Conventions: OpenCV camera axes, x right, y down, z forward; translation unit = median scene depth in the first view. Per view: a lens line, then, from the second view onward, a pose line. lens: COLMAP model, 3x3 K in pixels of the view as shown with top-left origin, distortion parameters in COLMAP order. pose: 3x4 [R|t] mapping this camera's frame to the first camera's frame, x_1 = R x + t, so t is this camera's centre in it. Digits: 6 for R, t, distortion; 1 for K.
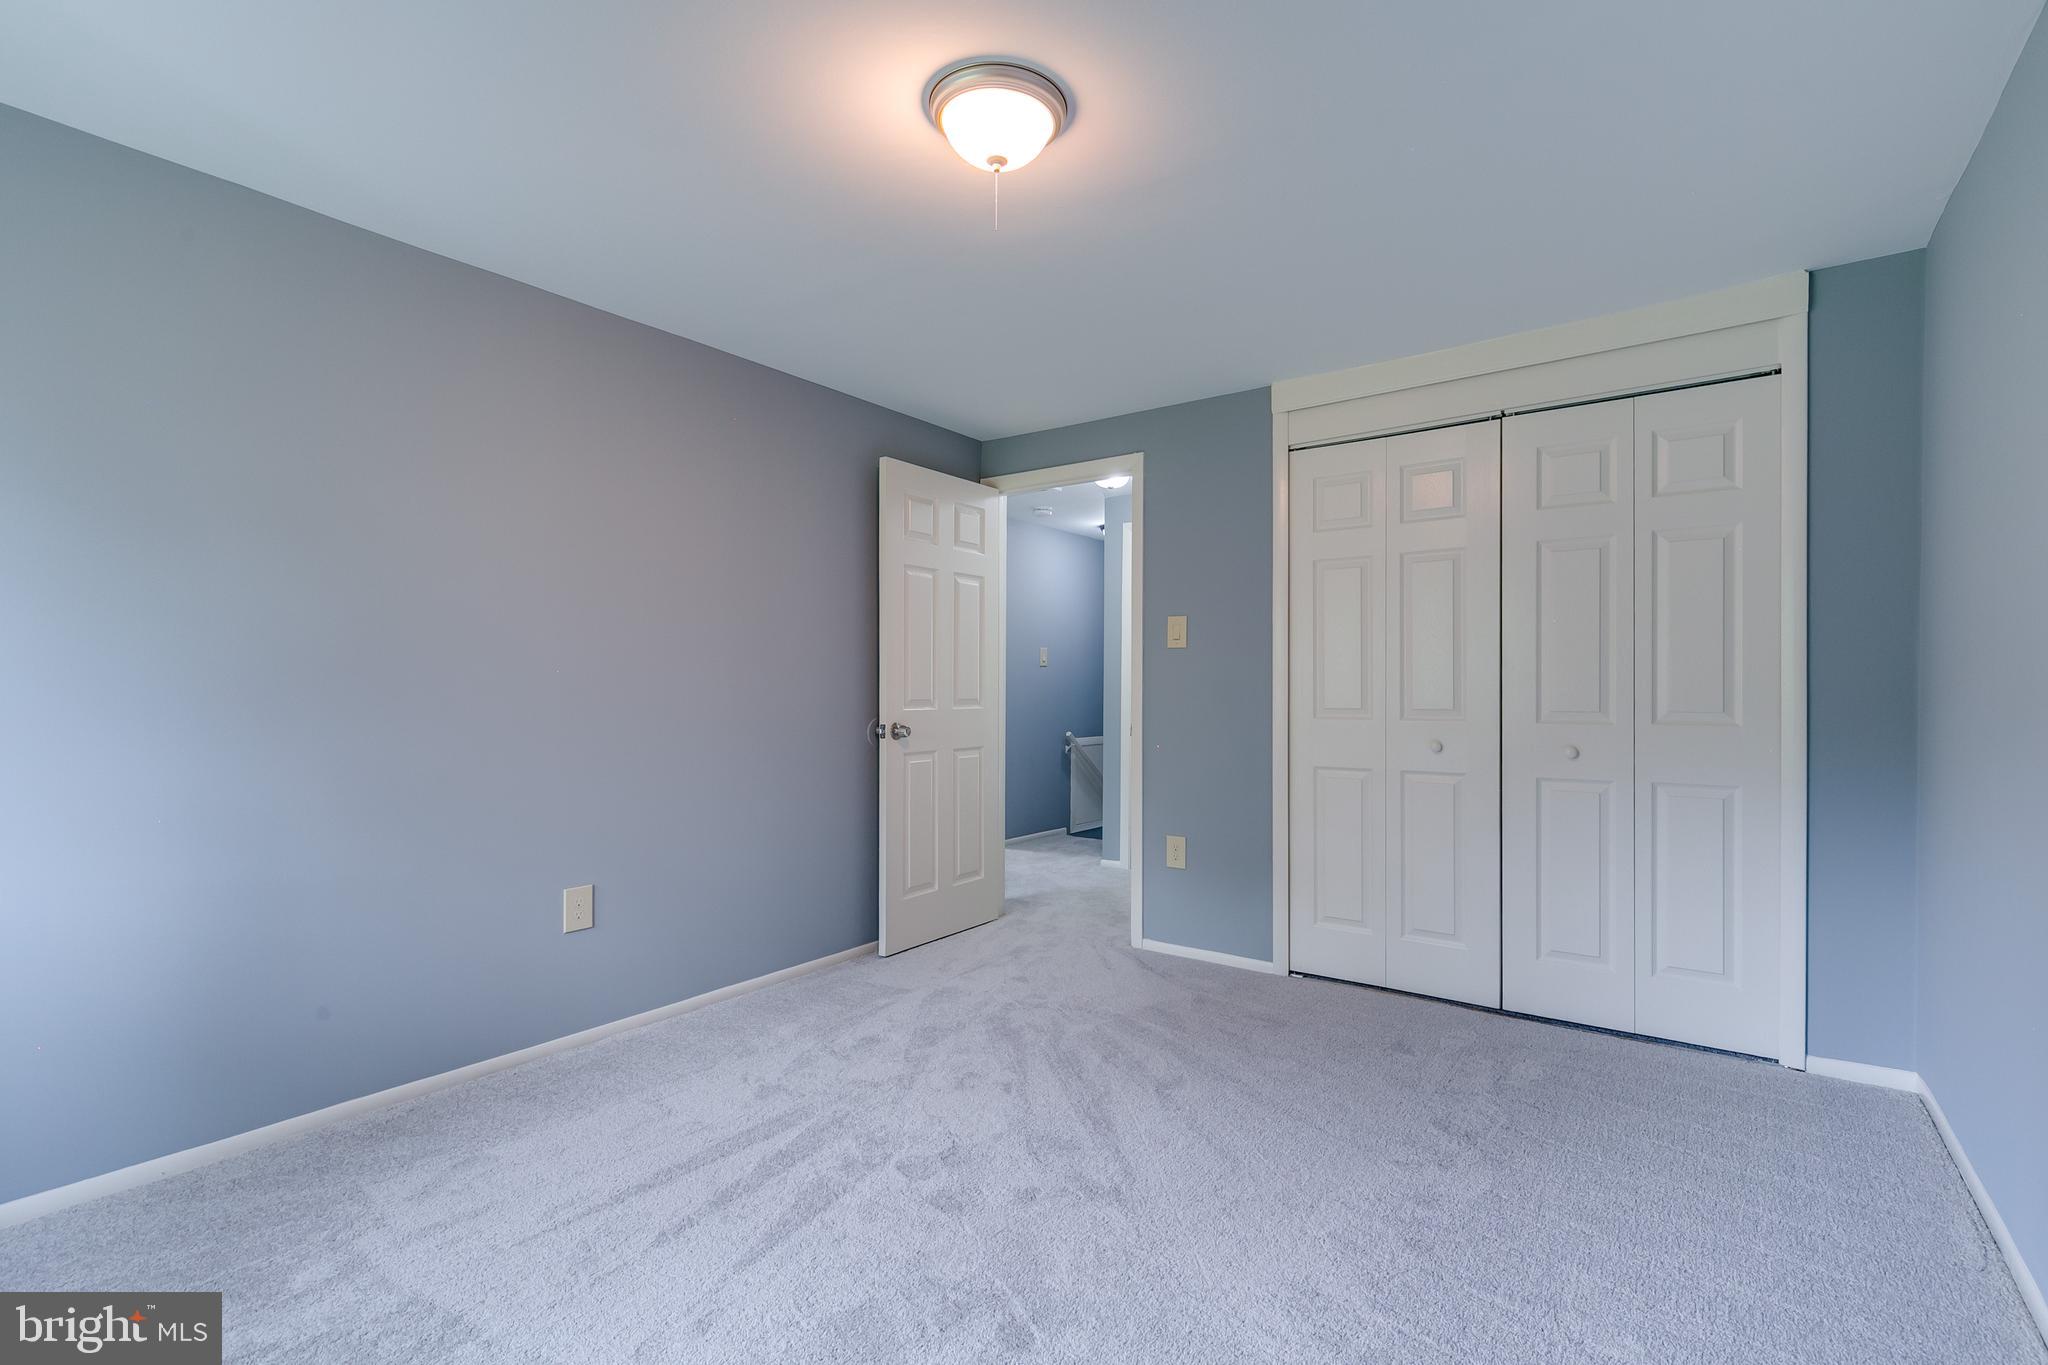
lens RADIAL K [[903.5, 0, 1029.1], [0, 903.5, 679.7], [0, 0, 1]] dist [0.000724, -0.000157]
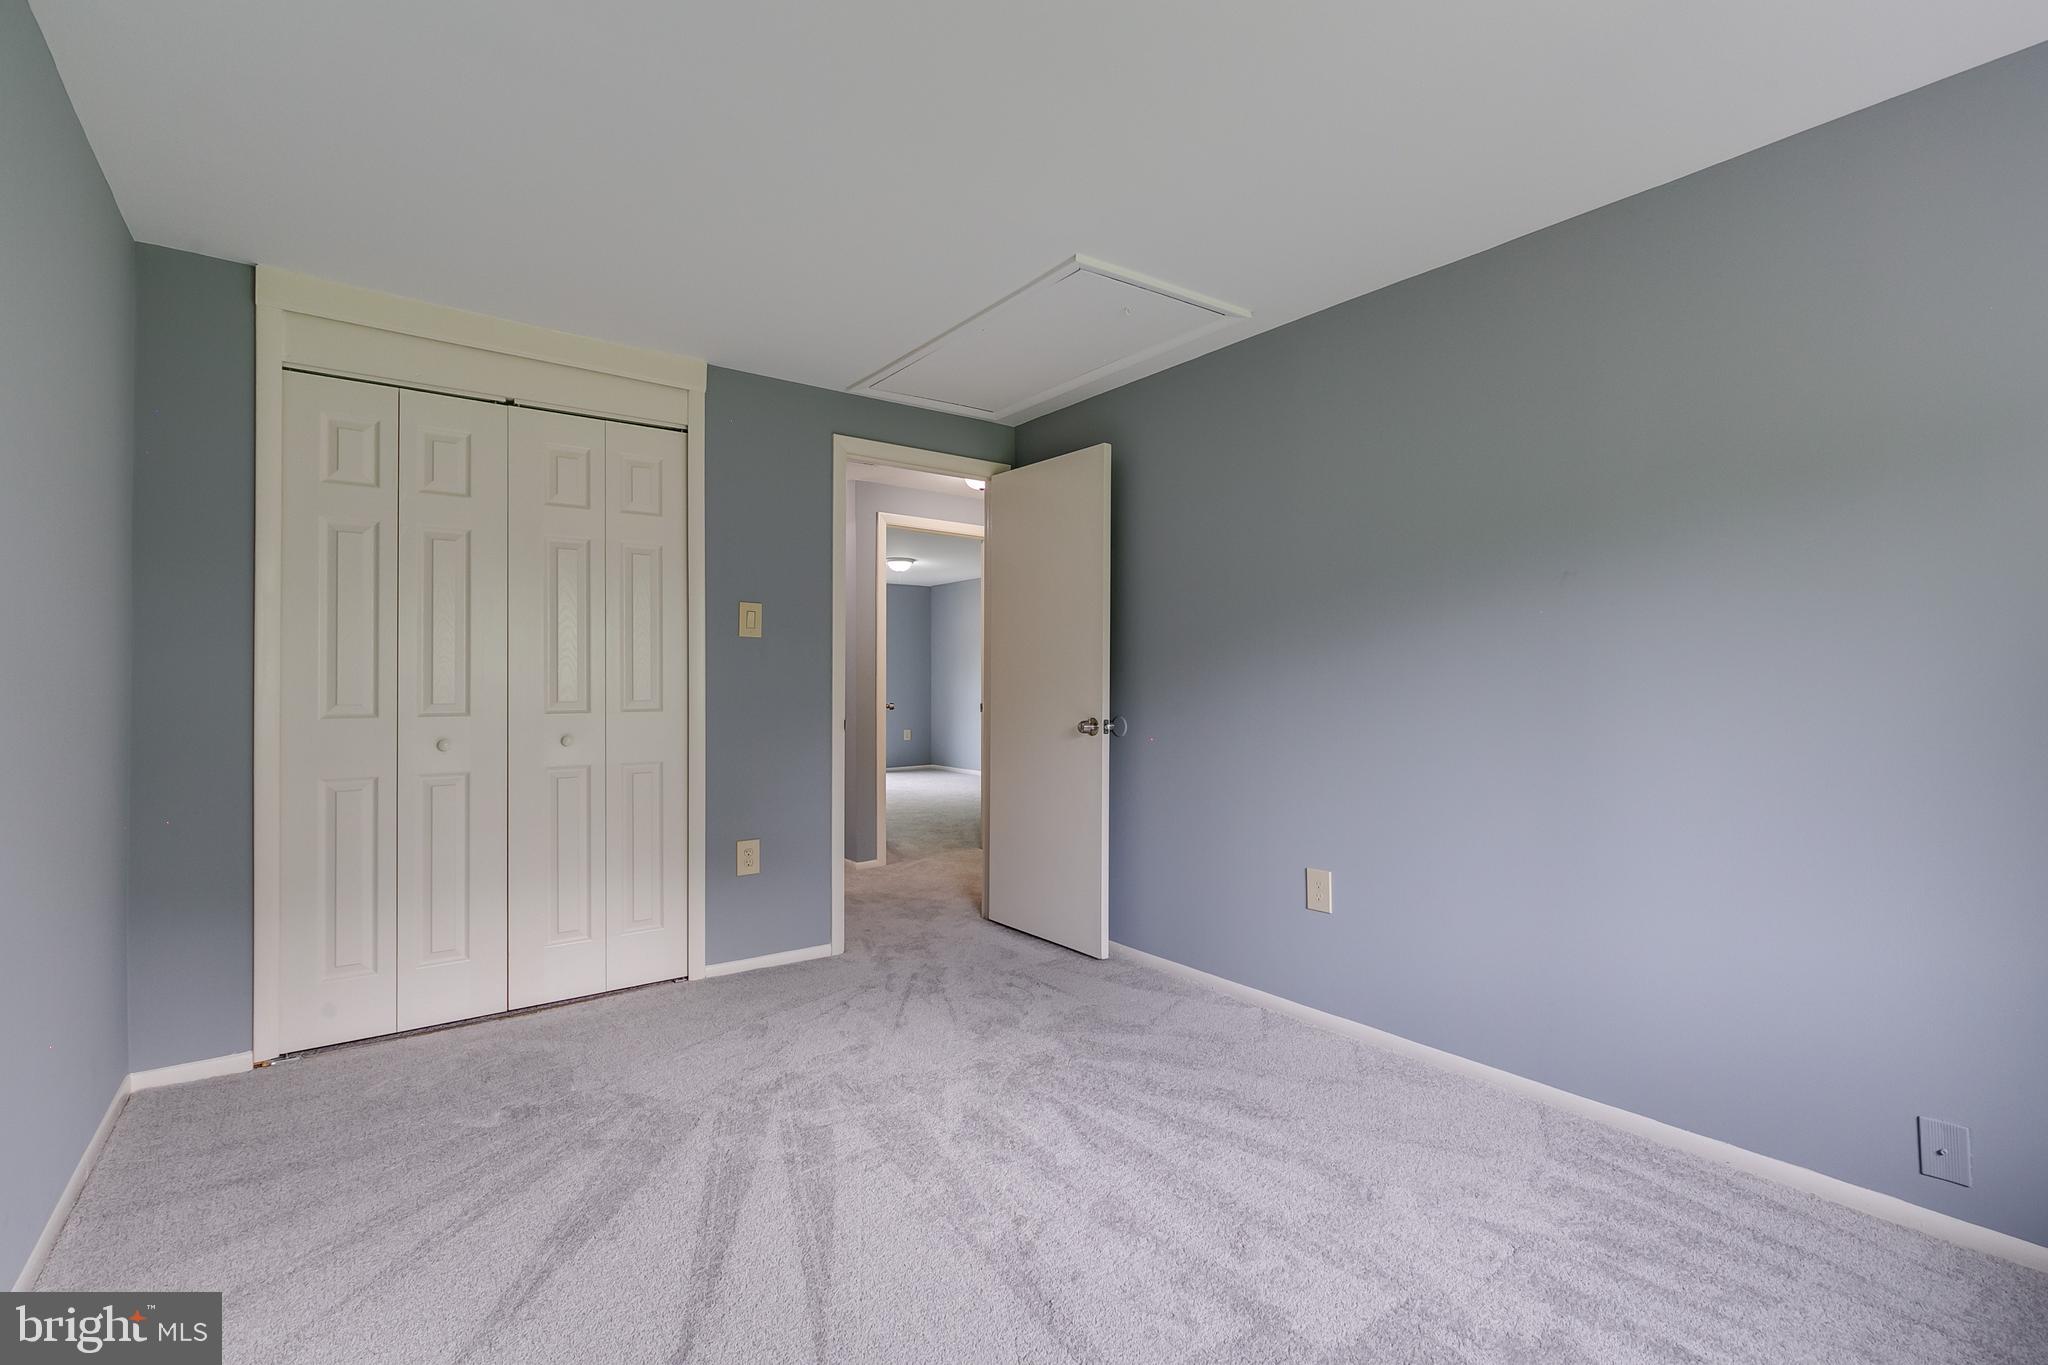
lens RADIAL K [[903.5, 0, 1029.1], [0, 903.5, 679.7], [0, 0, 1]] dist [0.000724, -0.000157]
pose [[0.295088, 0.002388, 0.955467, -0.306788], [-0.007096, 0.999975, -0.000307, 0.003019], [-0.955444, -0.006690, 0.295098, 0.217576]]
